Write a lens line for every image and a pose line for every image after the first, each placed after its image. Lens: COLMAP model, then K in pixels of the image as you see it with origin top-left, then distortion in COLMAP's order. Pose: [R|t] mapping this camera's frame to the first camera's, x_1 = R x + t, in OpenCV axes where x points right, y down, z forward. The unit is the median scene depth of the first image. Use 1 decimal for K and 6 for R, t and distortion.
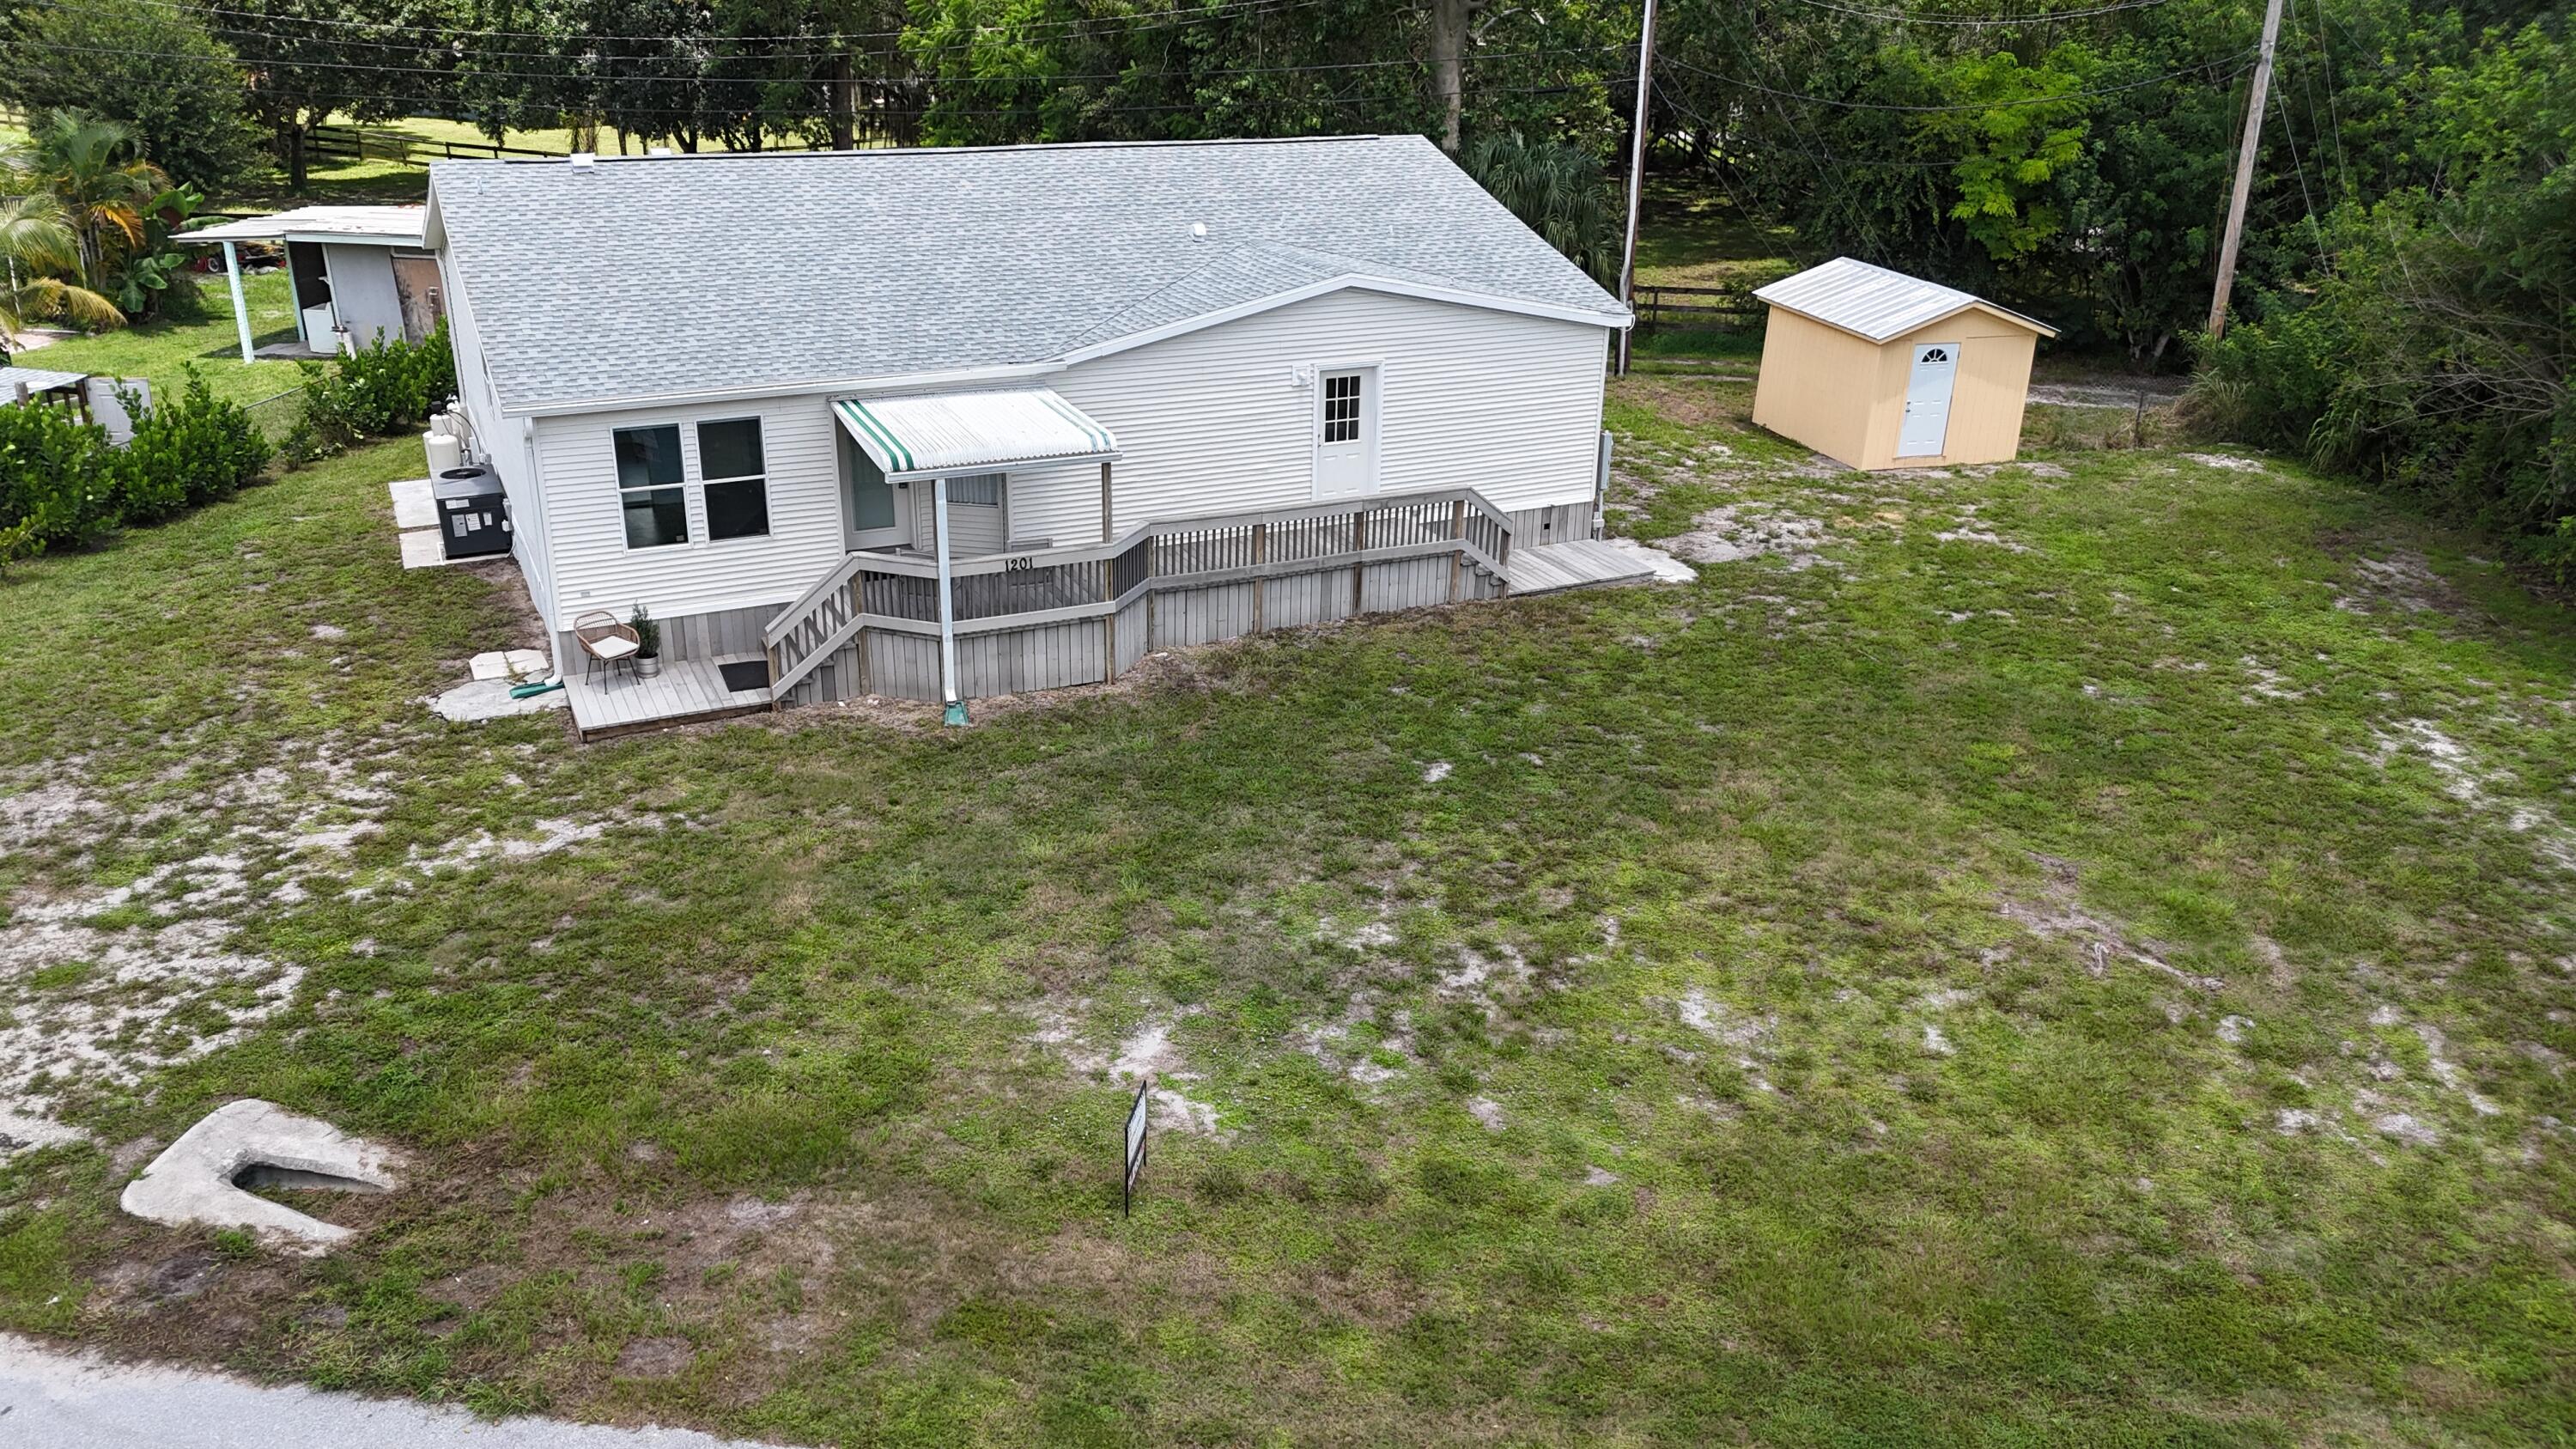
lens RADIAL K [[1917.0, 0, 1272.8], [0, 1917.0, 725.5], [0, 0, 1]] dist [0.053503, -0.047134]
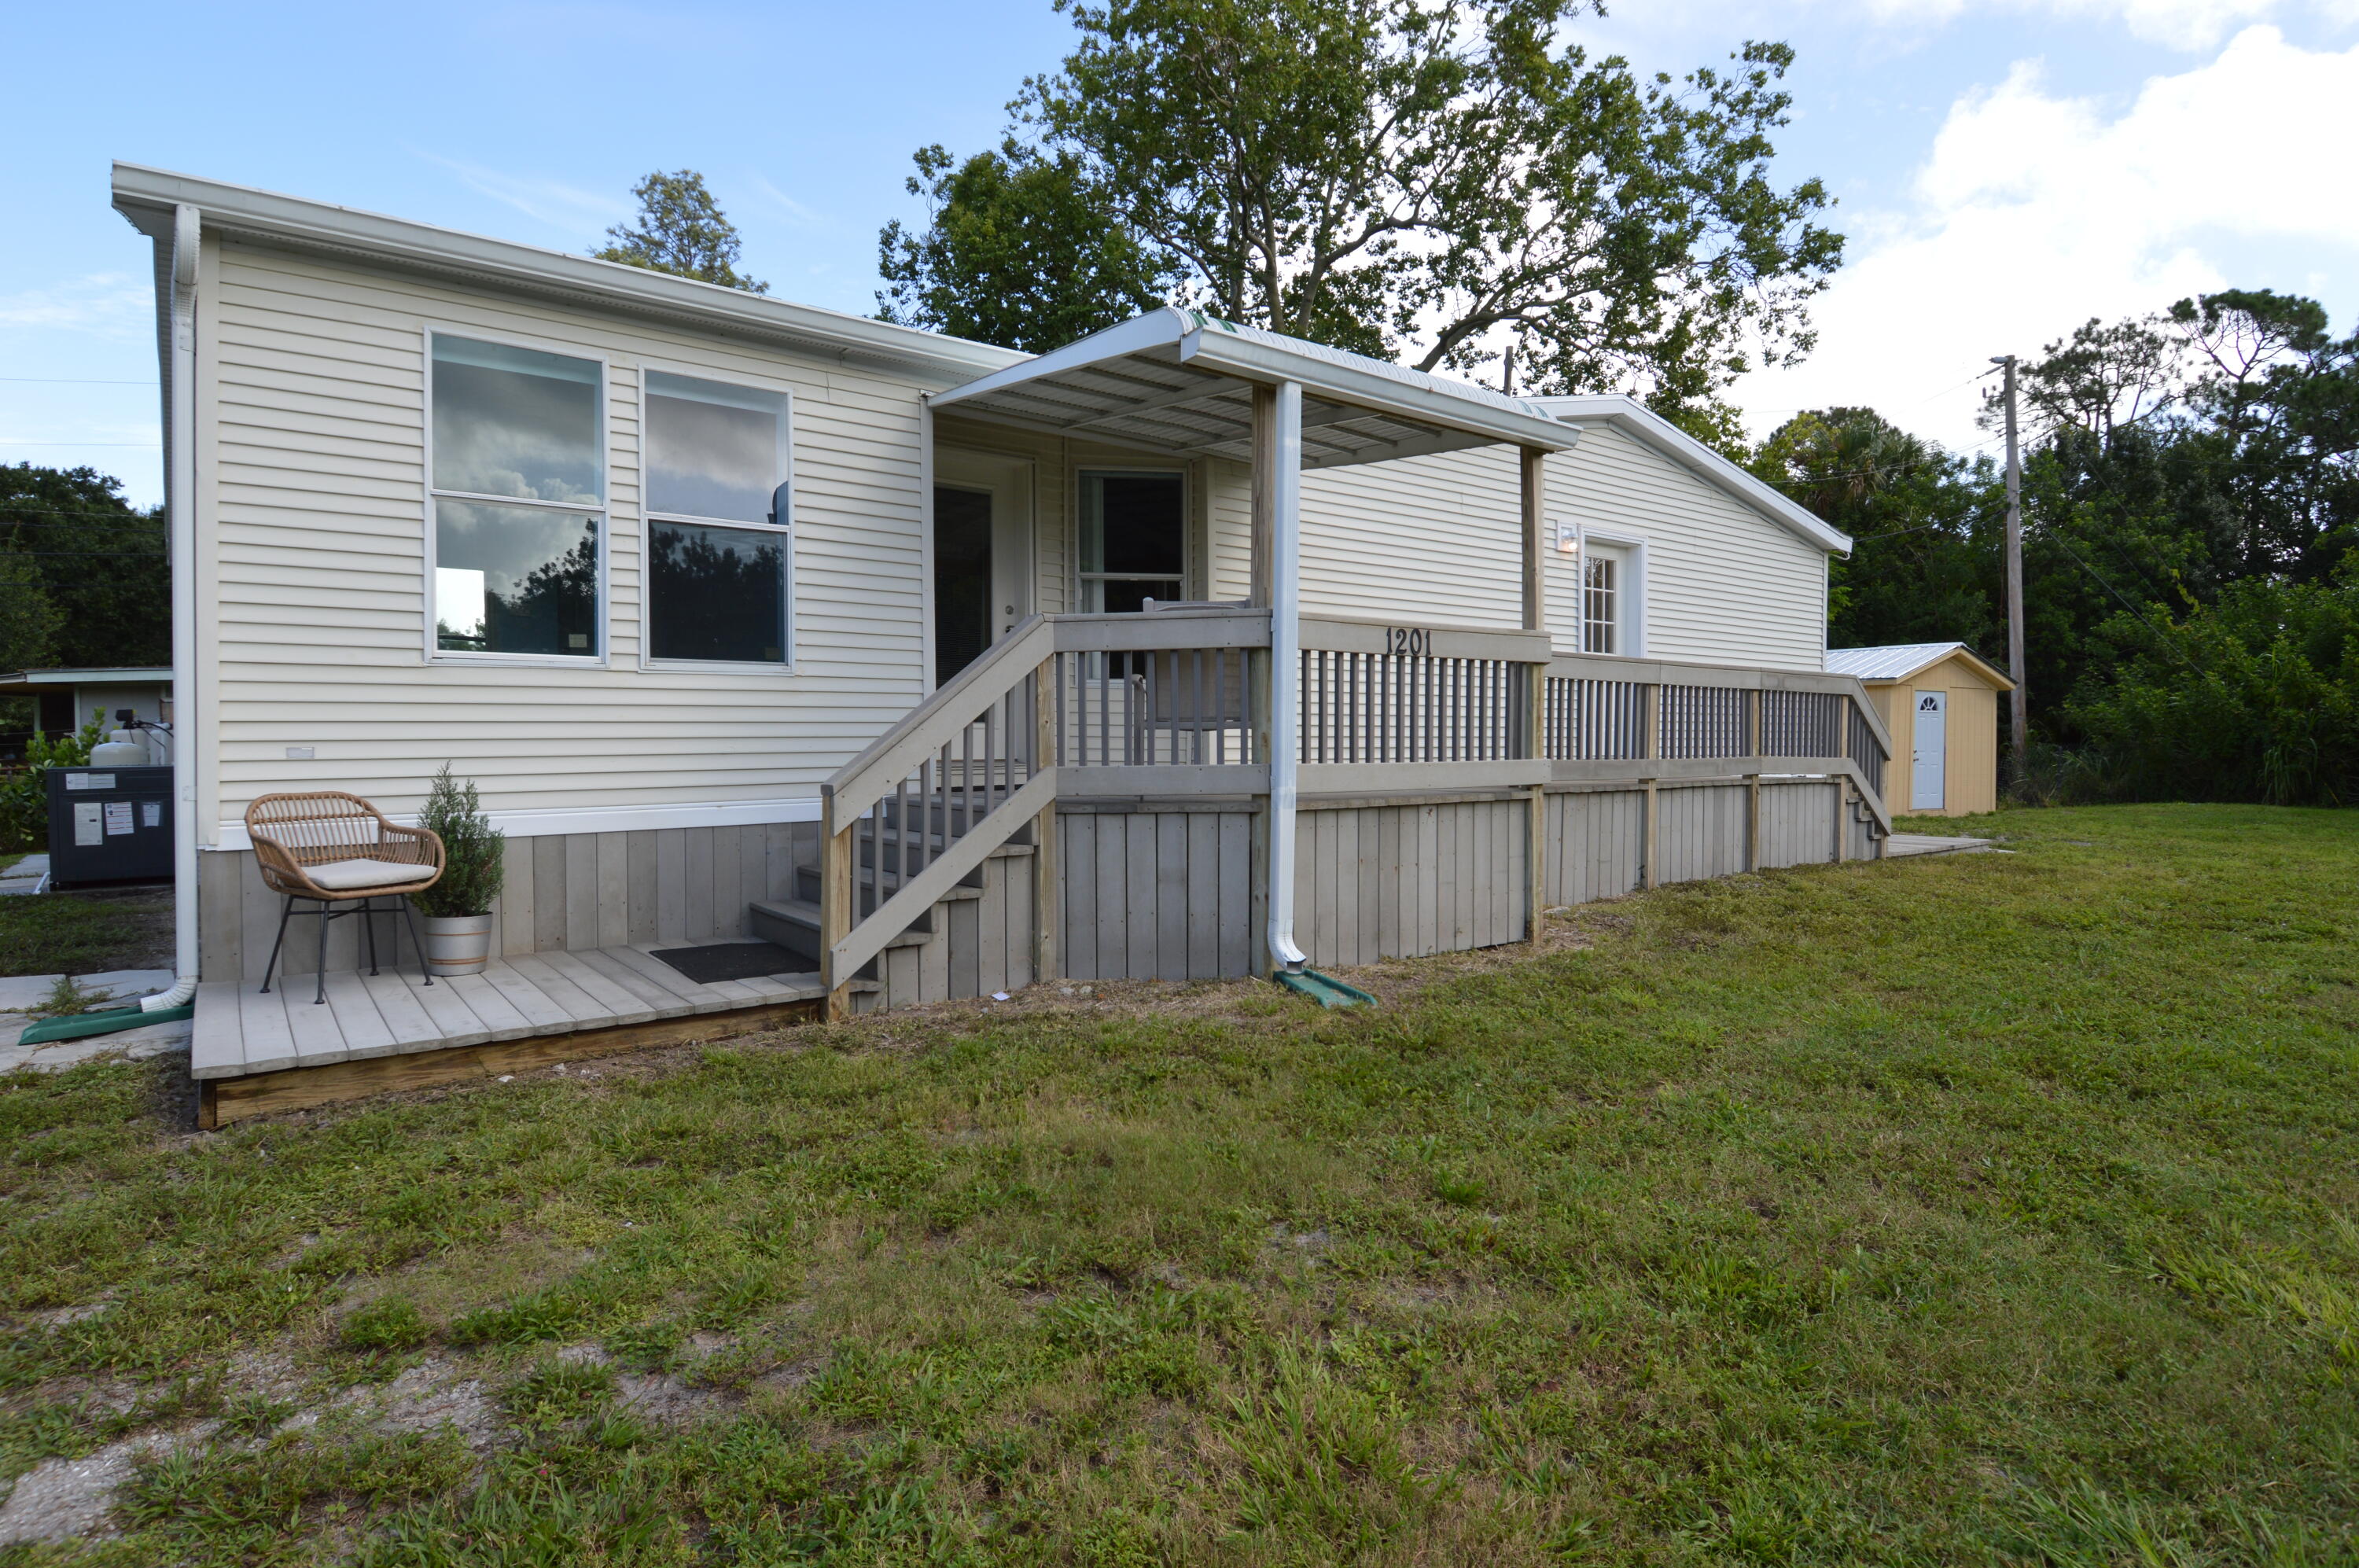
lens RADIAL K [[1242.3, 0, 1175.0], [0, 1242.3, 767.3], [0, 0, 1]] dist [0.028298, -0.035997]
pose [[0.976786, -0.021914, 0.213094, -0.272889], [0.097605, 0.931025, -0.351662, 0.041572], [-0.190689, 0.364297, 0.911551, 0.843796]]
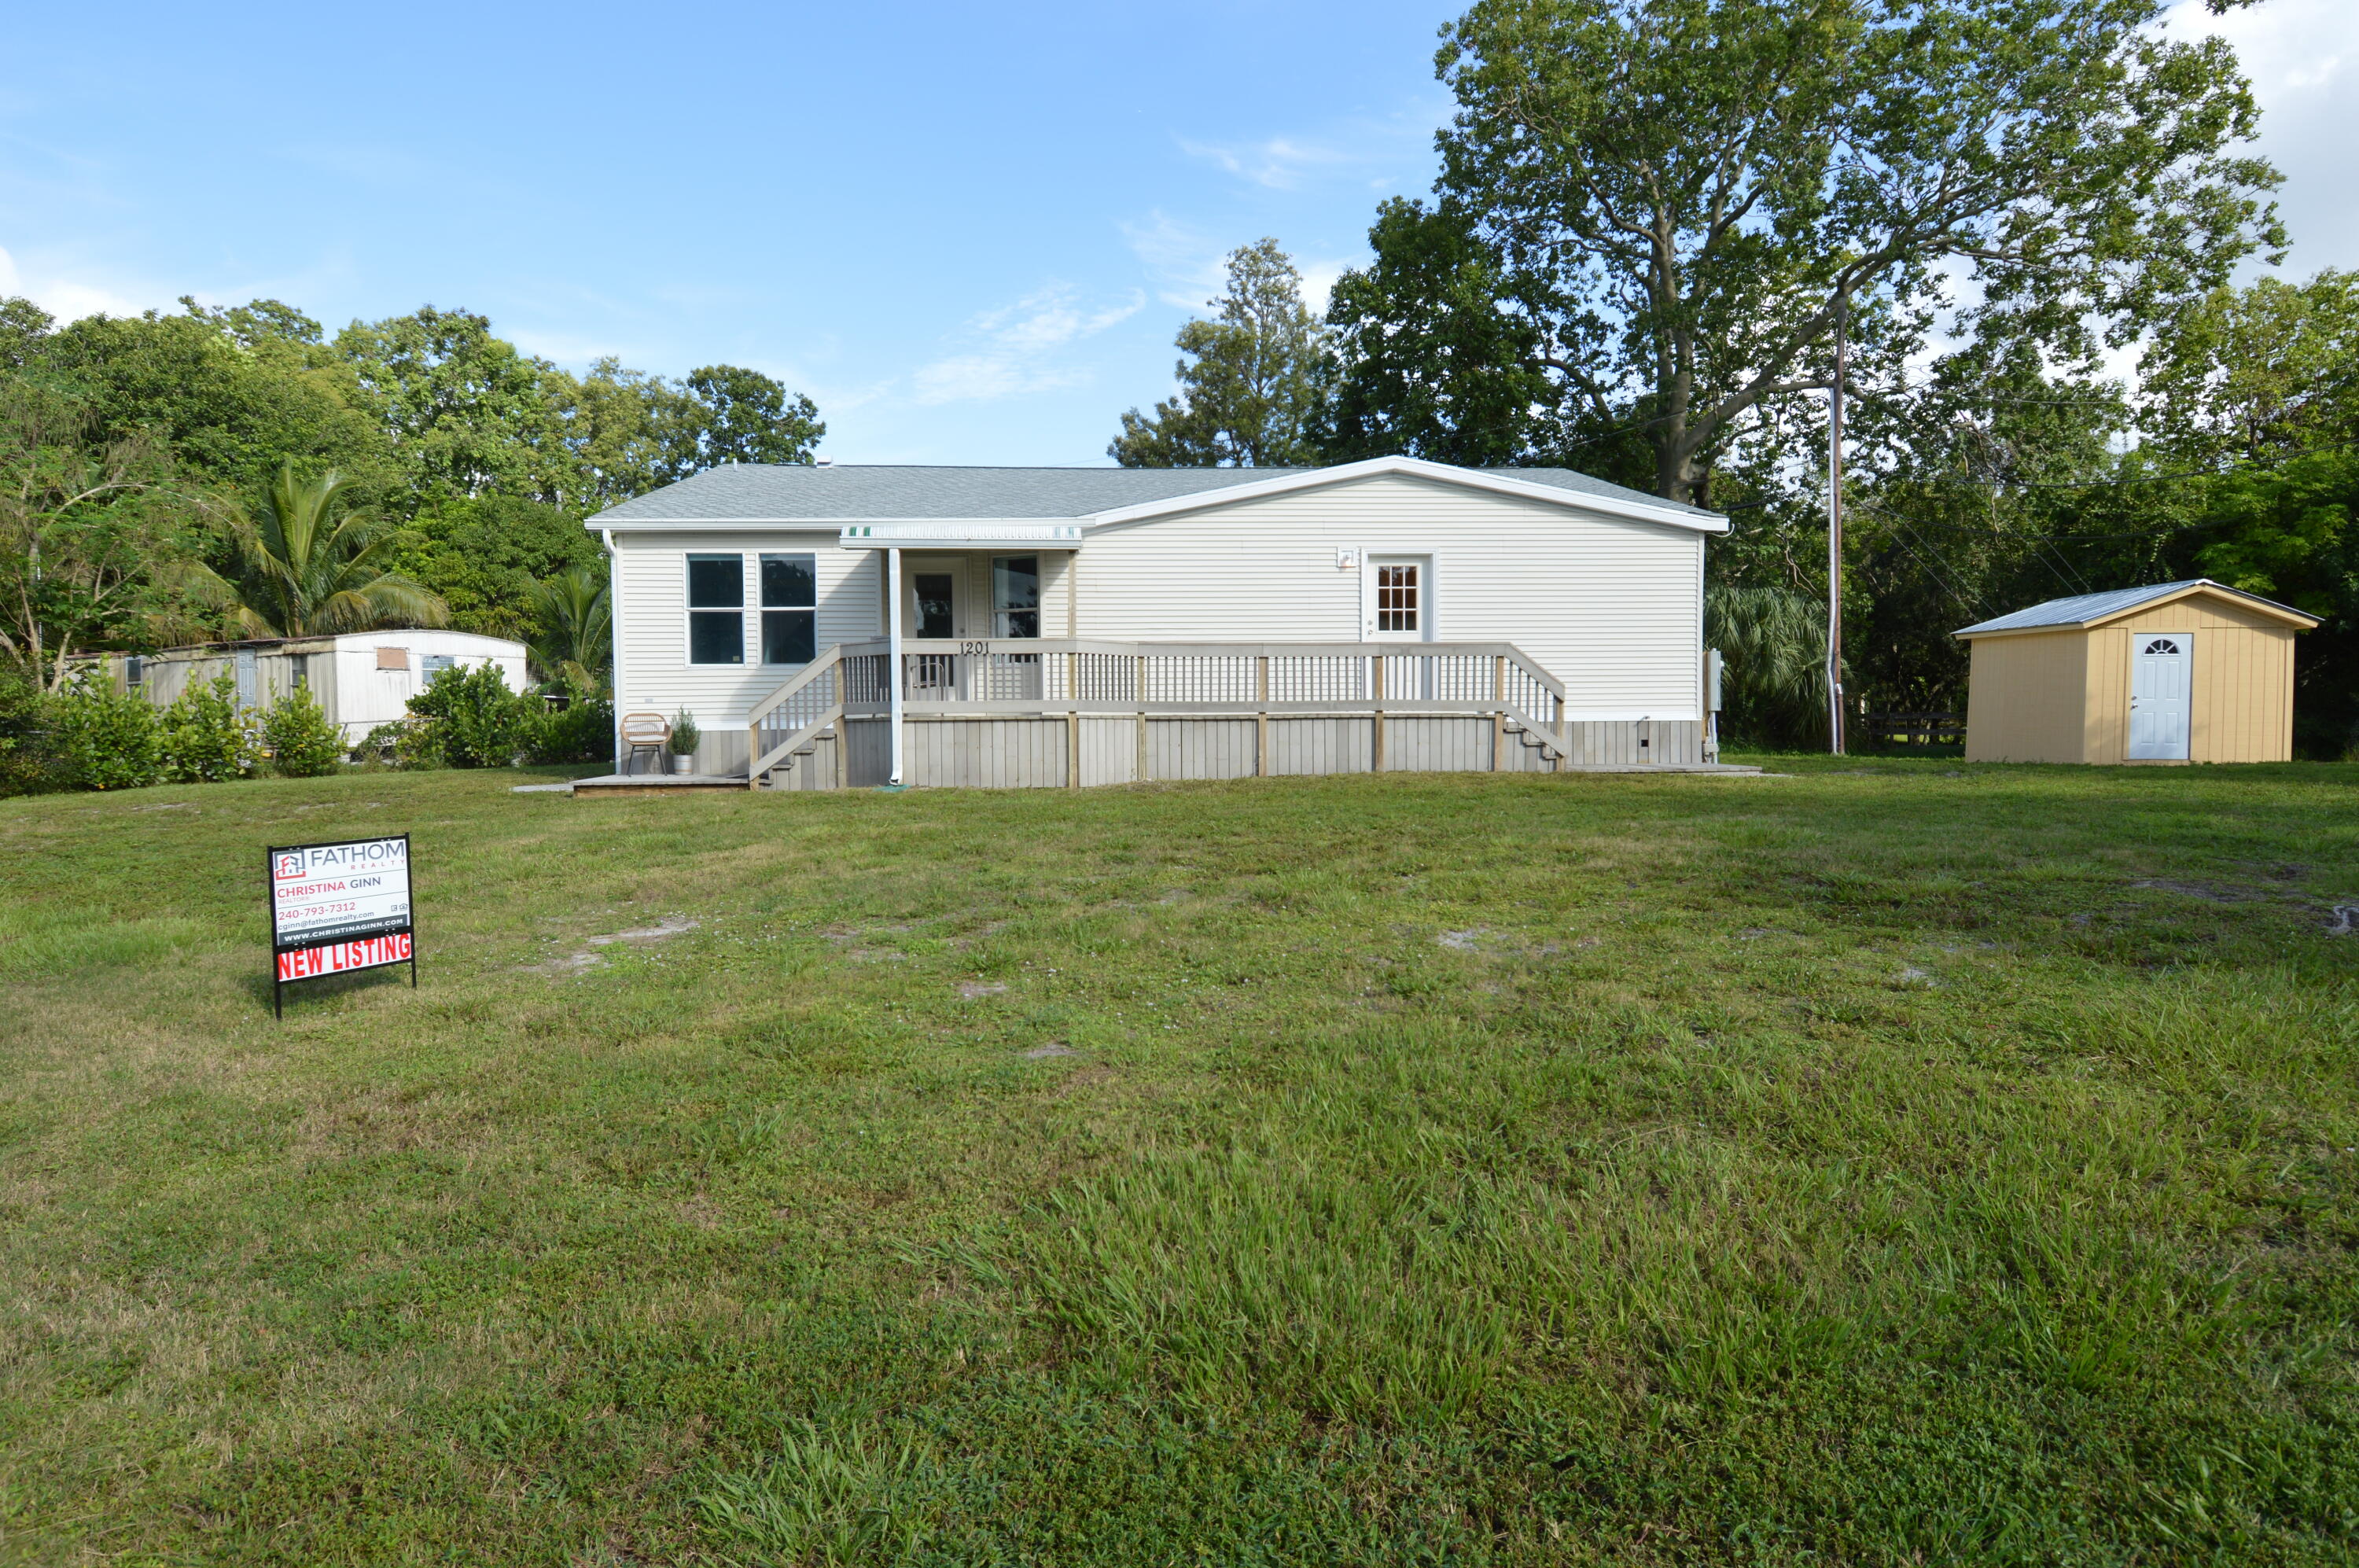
lens RADIAL K [[1338.6, 0, 1177.2], [0, 1338.6, 761.8], [0, 0, 1]] dist [0.001213, -0.001646]
pose [[0.923359, -0.010753, -0.383786, 0.259113], [-0.125655, 0.936093, -0.328543, 0.208651], [0.362792, 0.351588, 0.862999, 0.506135]]
